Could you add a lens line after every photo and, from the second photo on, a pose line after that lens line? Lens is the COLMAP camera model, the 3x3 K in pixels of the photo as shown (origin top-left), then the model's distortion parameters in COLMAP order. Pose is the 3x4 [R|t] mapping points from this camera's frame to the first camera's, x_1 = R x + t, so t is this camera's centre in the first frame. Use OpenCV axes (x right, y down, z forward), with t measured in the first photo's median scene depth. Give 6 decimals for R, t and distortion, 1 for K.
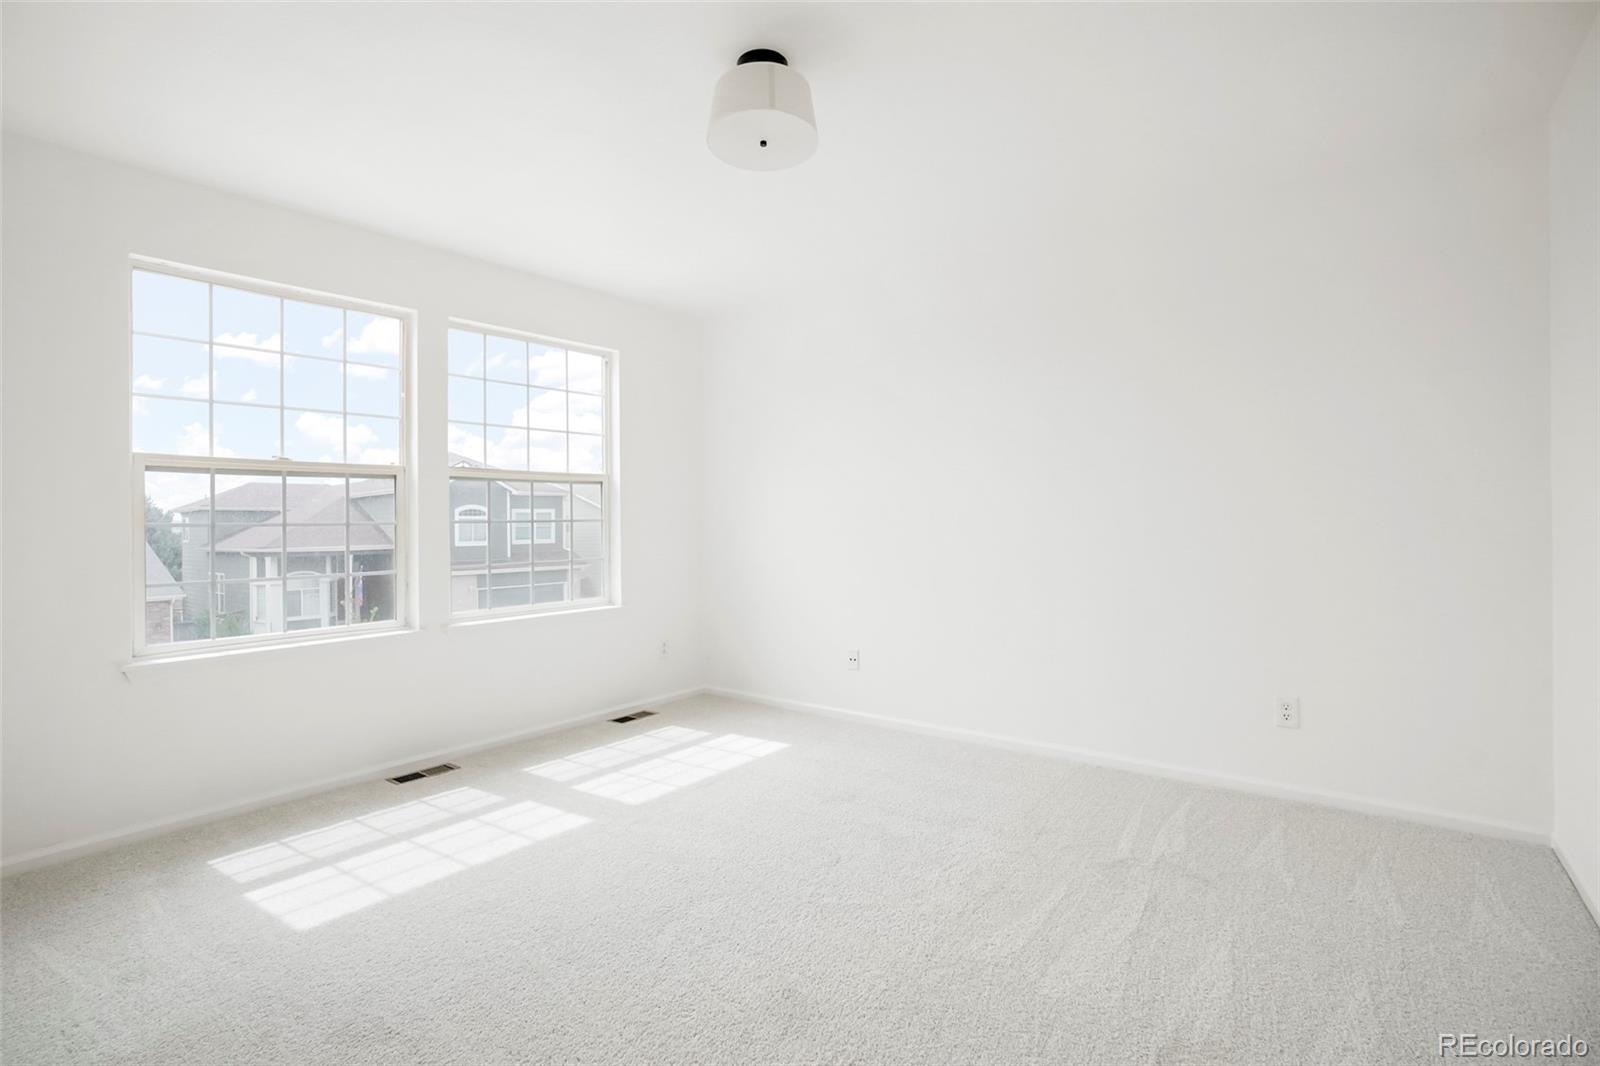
lens RADIAL K [[738.2, 0, 799.7], [0, 738.2, 513.4], [0, 0, 1]] dist [0.001384, 0.000242]
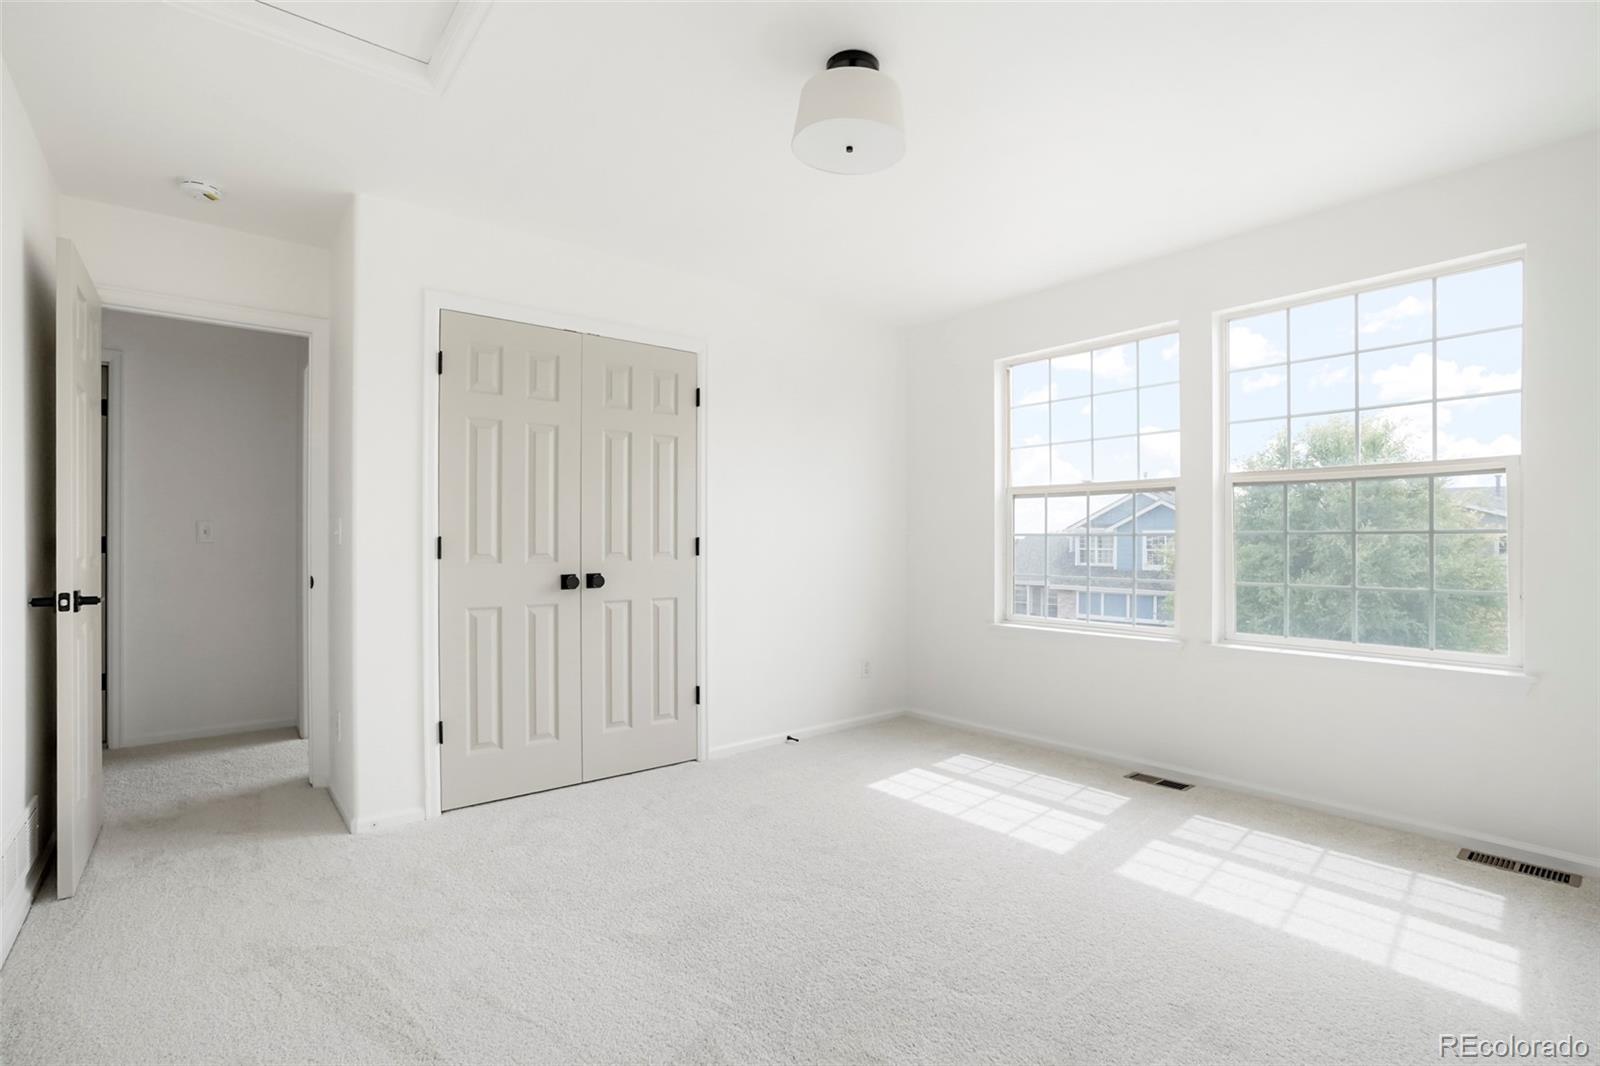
lens RADIAL K [[774.3, 0, 797.0], [0, 774.3, 538.7], [0, 0, 1]] dist [-0.066245, 0.037979]
pose [[-0.200166, 0.017823, -0.979600, 0.677889], [0.016834, 0.999750, 0.014750, -0.006167], [0.979617, -0.013538, -0.200416, 0.804809]]
